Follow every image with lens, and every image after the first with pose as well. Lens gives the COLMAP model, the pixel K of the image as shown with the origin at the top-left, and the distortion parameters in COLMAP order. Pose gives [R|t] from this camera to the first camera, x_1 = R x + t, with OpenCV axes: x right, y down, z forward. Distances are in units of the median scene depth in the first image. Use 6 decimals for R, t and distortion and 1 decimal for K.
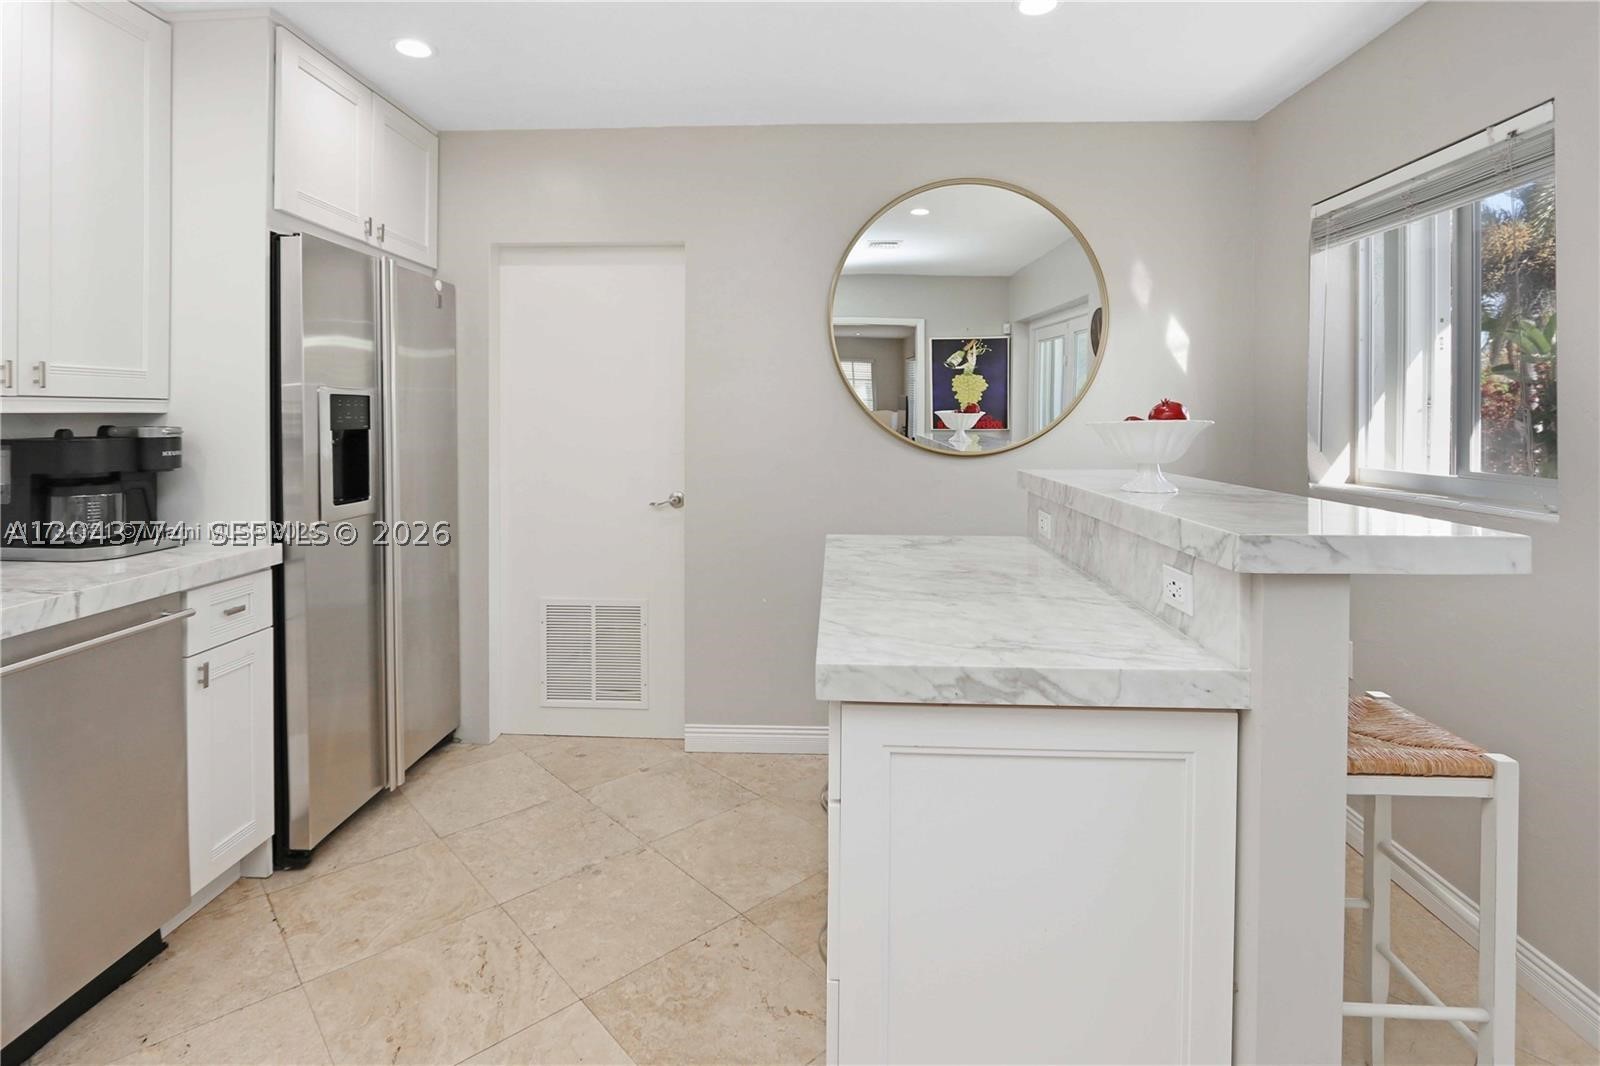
lens RADIAL K [[783.8, 0, 797.1], [0, 783.8, 429.4], [0, 0, 1]] dist [-0.012094, 0.000261]
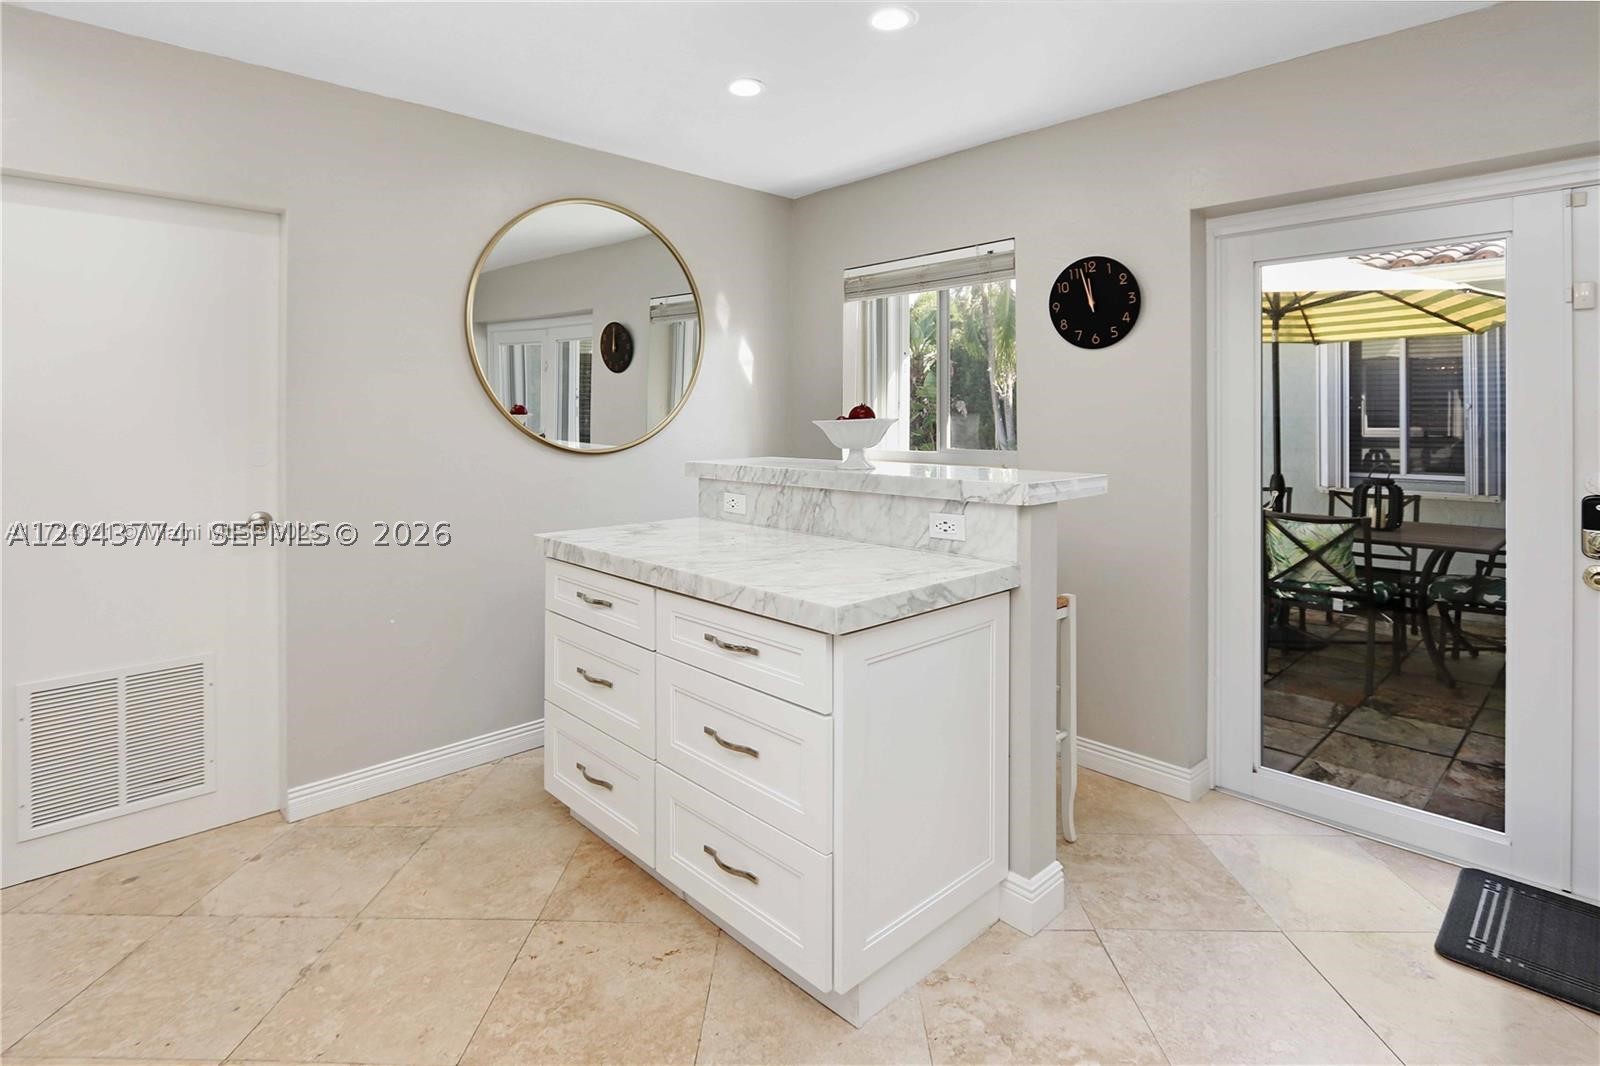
lens RADIAL K [[747.4, 0, 799.3], [0, 747.4, 428.2], [0, 0, 1]] dist [-0.004238, -0.000653]
pose [[0.719893, -0.018305, 0.693843, -0.449956], [0.019291, 0.999794, 0.006361, -0.004349], [-0.693817, 0.008805, 0.720098, 0.074014]]
